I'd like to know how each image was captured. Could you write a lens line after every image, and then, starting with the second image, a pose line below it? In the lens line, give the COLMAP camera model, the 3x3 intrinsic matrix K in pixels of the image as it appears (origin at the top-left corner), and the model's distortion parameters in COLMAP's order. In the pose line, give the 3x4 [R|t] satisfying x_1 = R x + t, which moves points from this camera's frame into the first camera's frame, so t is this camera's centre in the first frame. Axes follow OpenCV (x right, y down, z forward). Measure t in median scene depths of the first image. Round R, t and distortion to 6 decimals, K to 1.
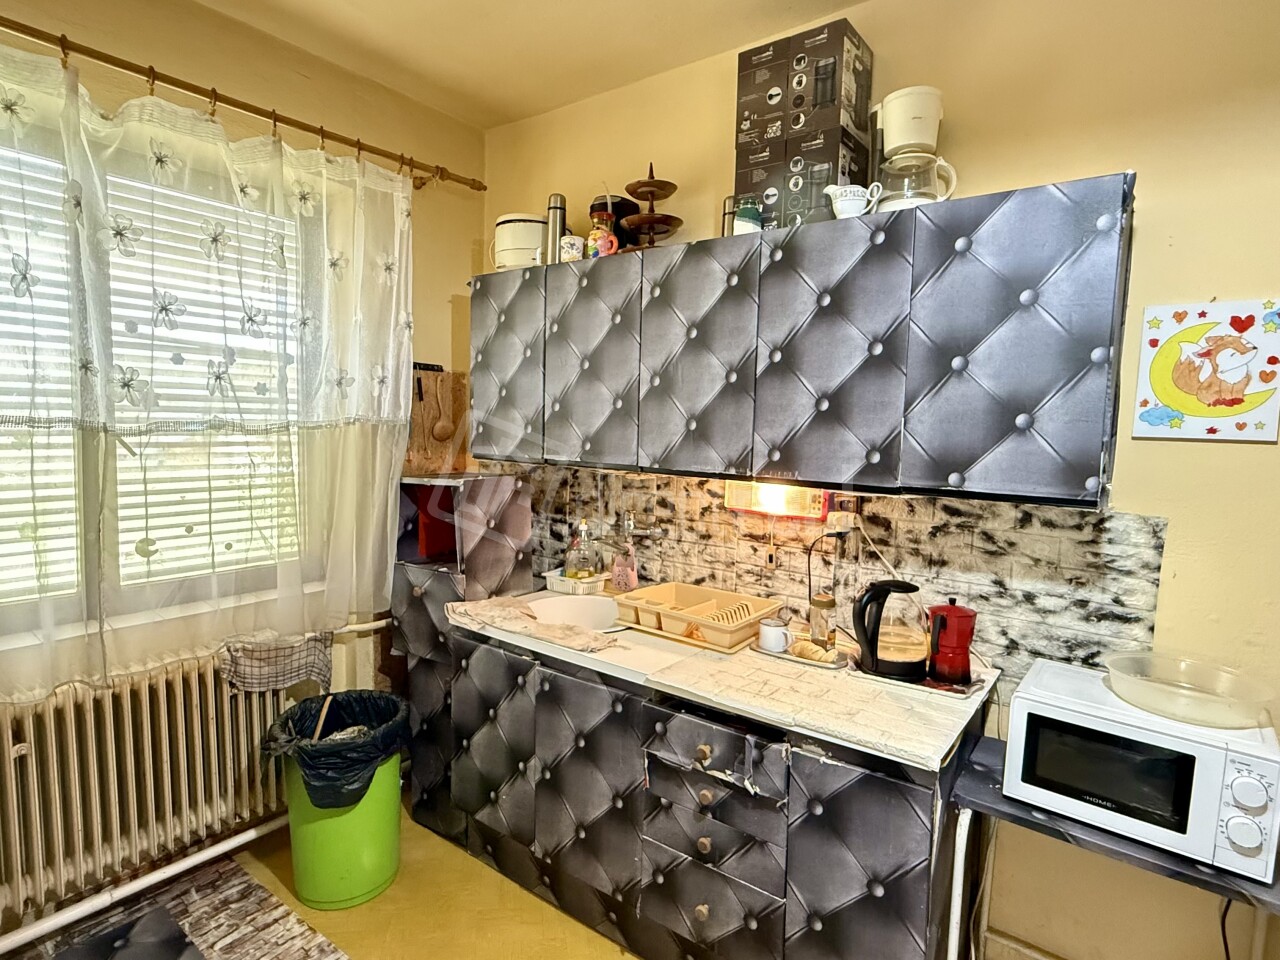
lens RADIAL K [[683.2, 0, 638.5], [0, 683.2, 481.3], [0, 0, 1]] dist [0.000517, -0.001268]
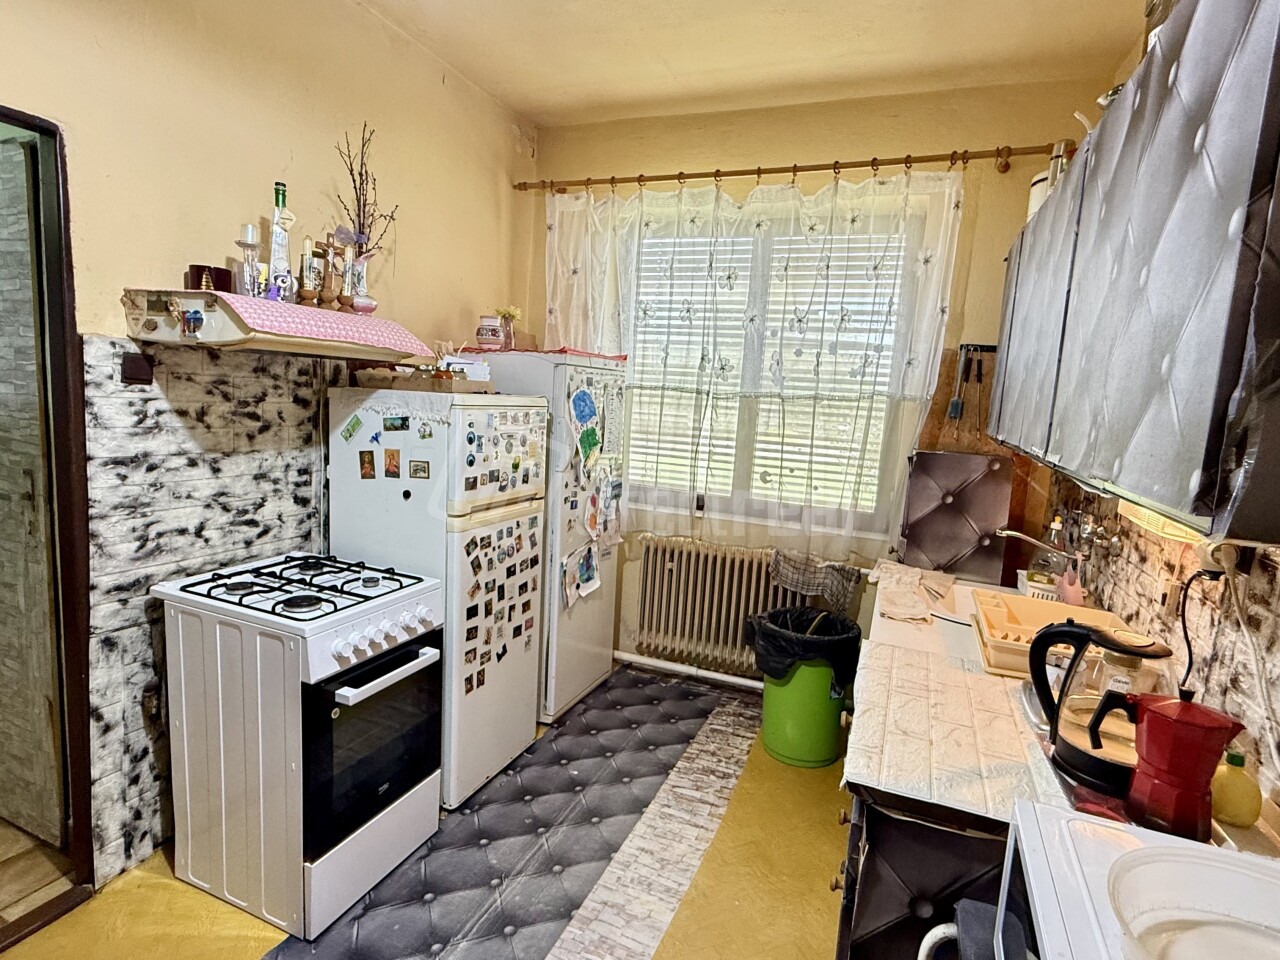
lens RADIAL K [[683.2, 0, 636.8], [0, 683.2, 485.5], [0, 0, 1]] dist [0.000517, -0.001268]
pose [[0.256075, 0.126083, -0.958399, 0.690465], [-0.139582, 0.985890, 0.092405, 0.014271], [0.956526, 0.110112, 0.270060, 0.313220]]
